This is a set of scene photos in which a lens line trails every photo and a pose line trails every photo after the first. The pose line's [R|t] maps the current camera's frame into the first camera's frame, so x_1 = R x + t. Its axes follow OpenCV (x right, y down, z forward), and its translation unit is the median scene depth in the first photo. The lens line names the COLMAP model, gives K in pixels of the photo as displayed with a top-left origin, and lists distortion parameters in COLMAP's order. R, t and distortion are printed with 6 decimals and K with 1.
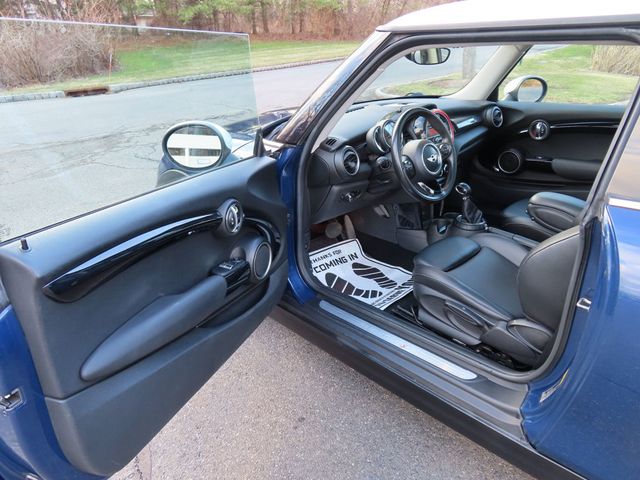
lens RADIAL K [[454.9, 0, 320.1], [0, 454.9, 241.3], [0, 0, 1]] dist [-0.015294, 0.011960]
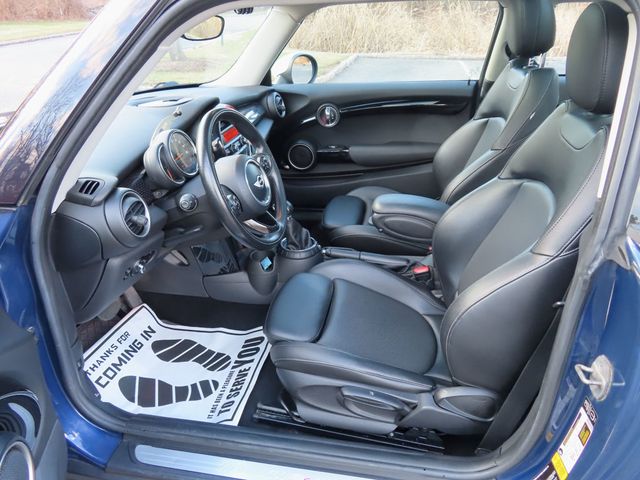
lens RADIAL K [[454.9, 0, 320.1], [0, 454.9, 240.1], [0, 0, 1]] dist [-0.015294, 0.011960]
pose [[0.820946, -0.243188, 0.516630, -0.035637], [0.226120, 0.969264, 0.096938, -0.119761], [-0.524325, 0.037240, 0.850704, 0.326273]]
